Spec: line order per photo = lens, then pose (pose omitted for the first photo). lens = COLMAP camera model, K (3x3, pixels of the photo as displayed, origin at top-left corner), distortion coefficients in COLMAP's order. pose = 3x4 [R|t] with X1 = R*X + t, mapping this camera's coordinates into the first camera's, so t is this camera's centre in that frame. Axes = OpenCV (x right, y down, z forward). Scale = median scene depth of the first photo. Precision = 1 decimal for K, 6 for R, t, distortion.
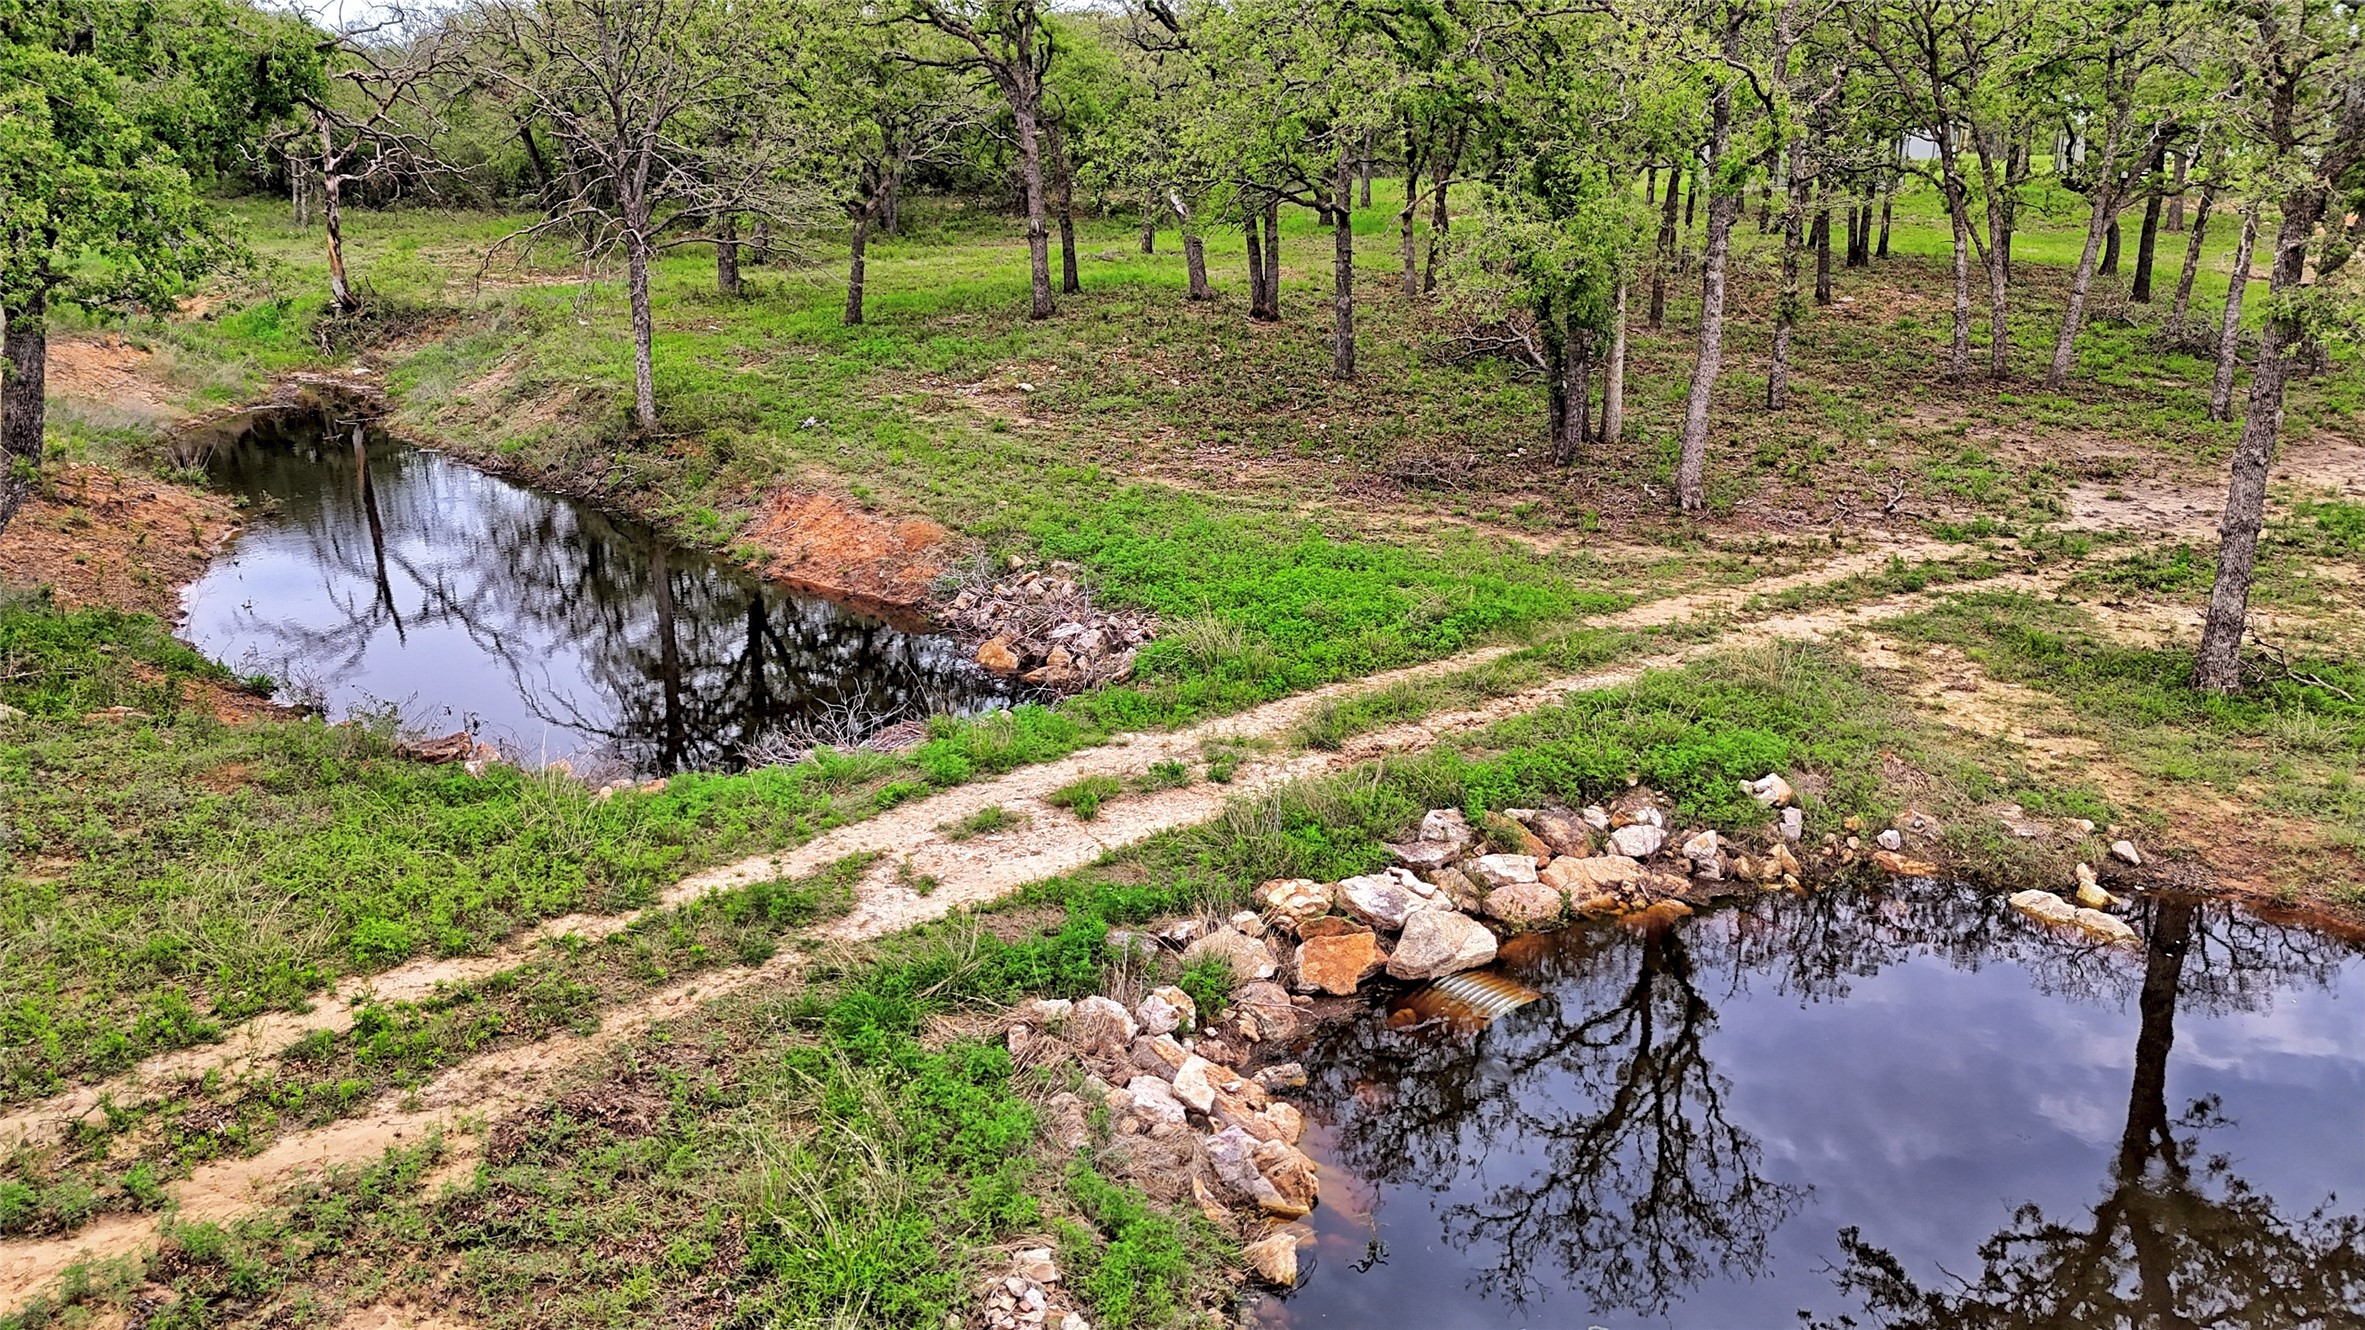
lens RADIAL K [[1673.8, 0, 1189.6], [0, 1673.8, 678.9], [0, 0, 1]] dist [0.054991, -0.051891]
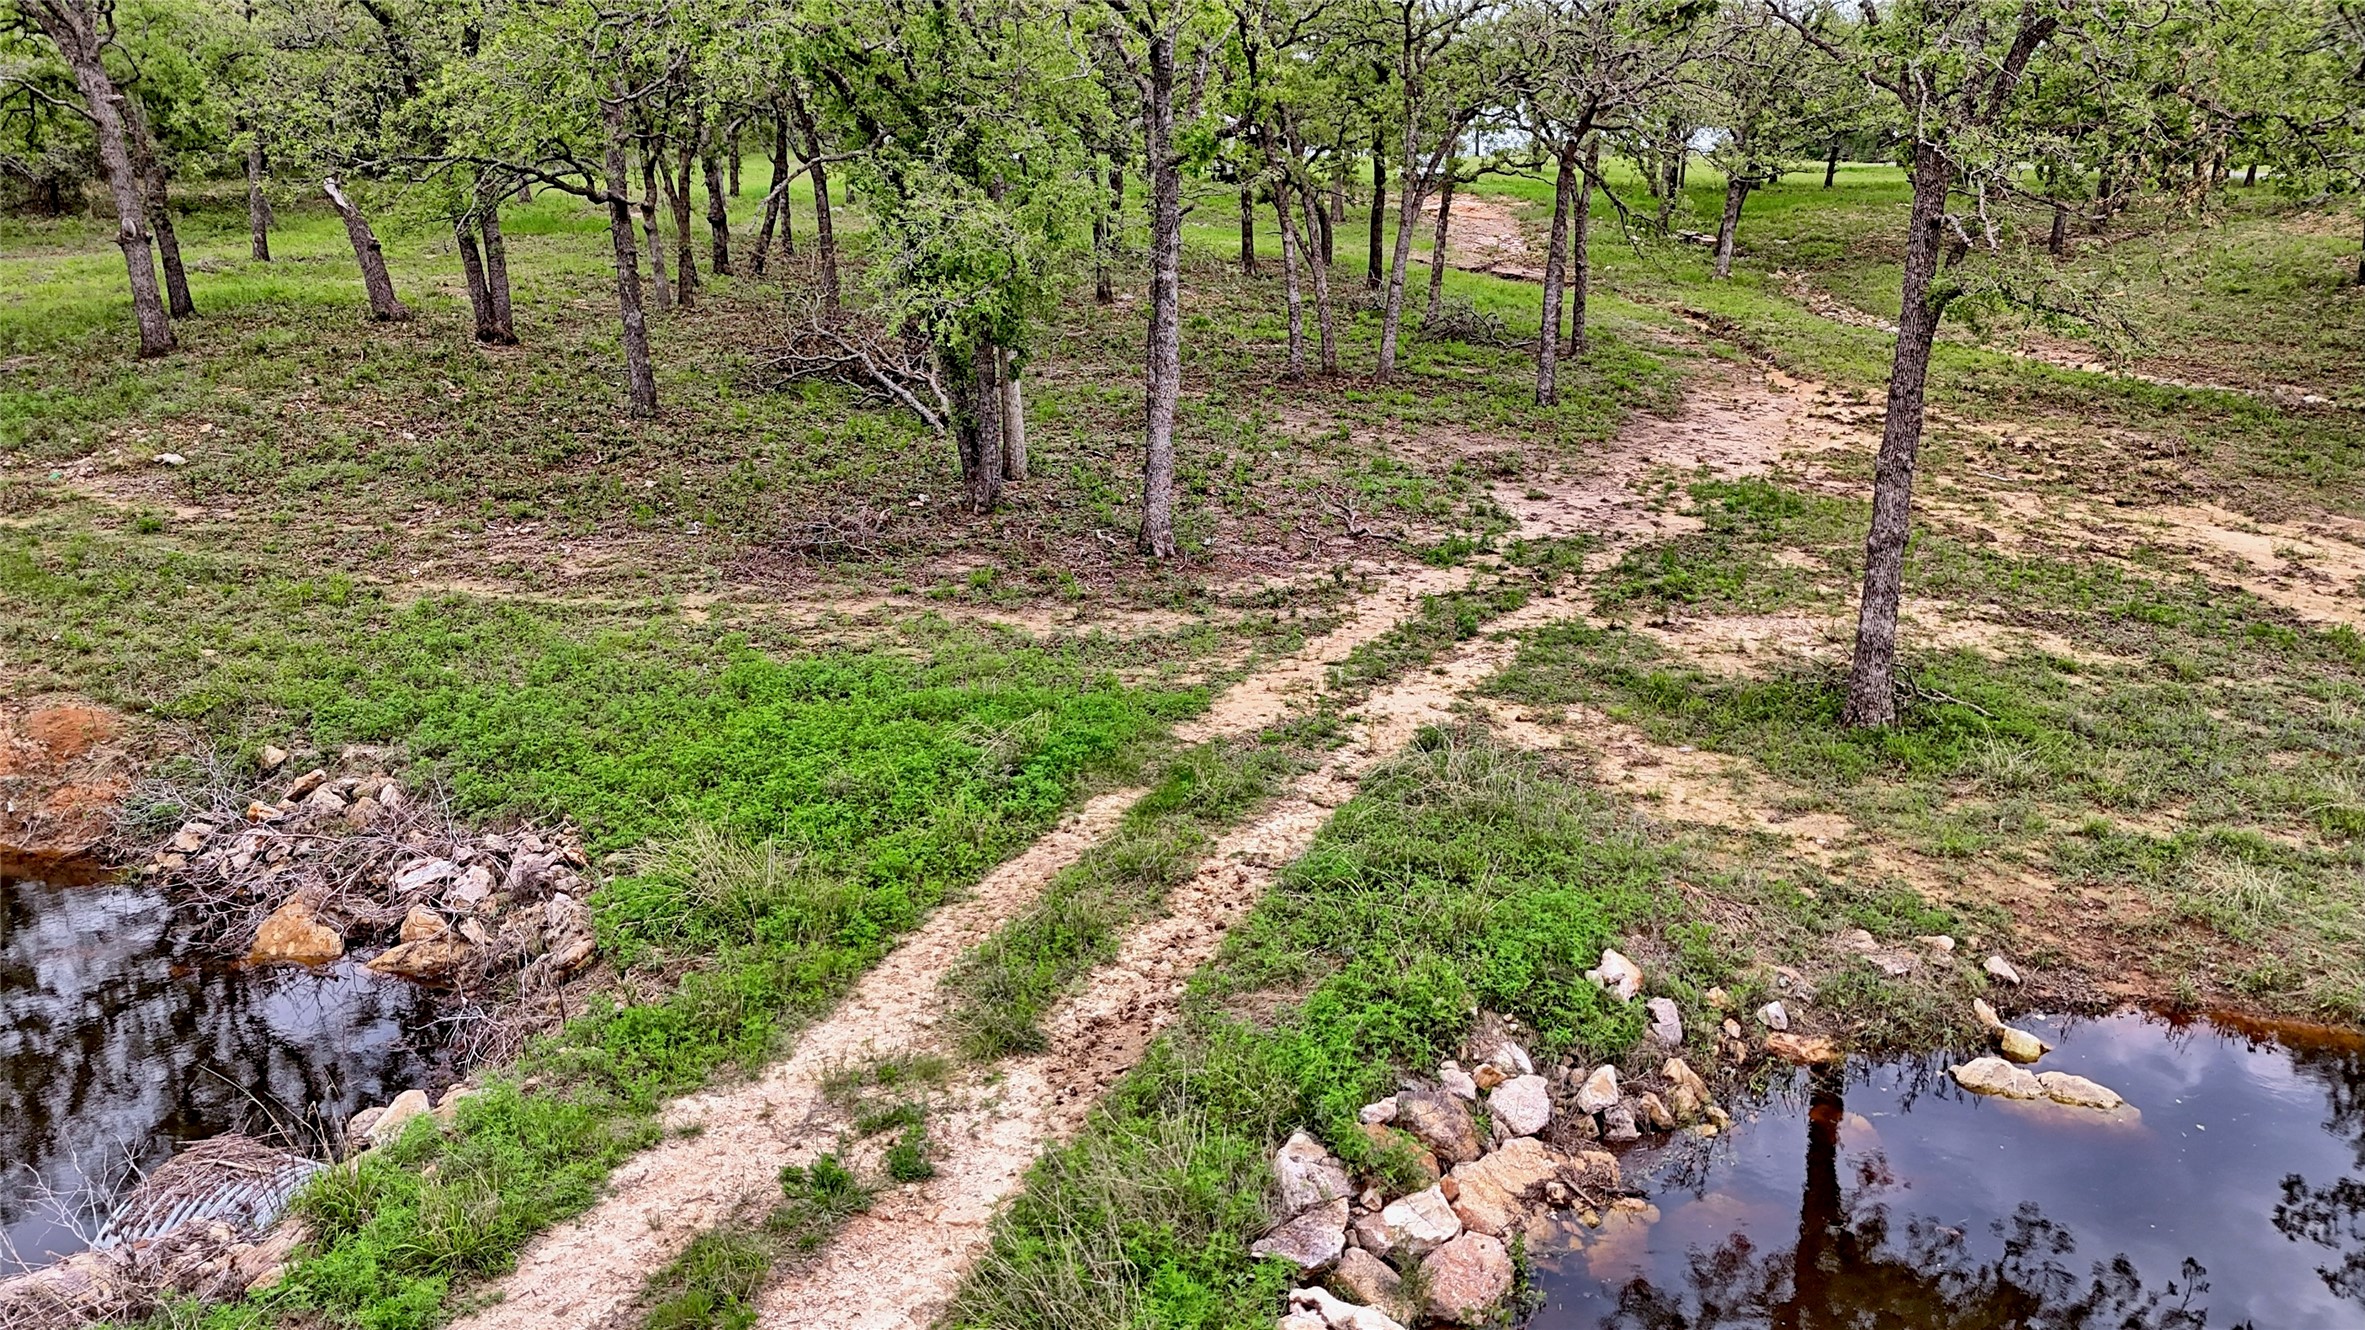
lens RADIAL K [[1673.8, 0, 1144.6], [0, 1673.8, 649.8], [0, 0, 1]] dist [0.054991, -0.051891]
pose [[0.882506, -0.128994, 0.452266, -0.098775], [0.136408, 0.990518, 0.016340, -0.076456], [-0.450085, 0.047273, 0.891734, 0.296573]]
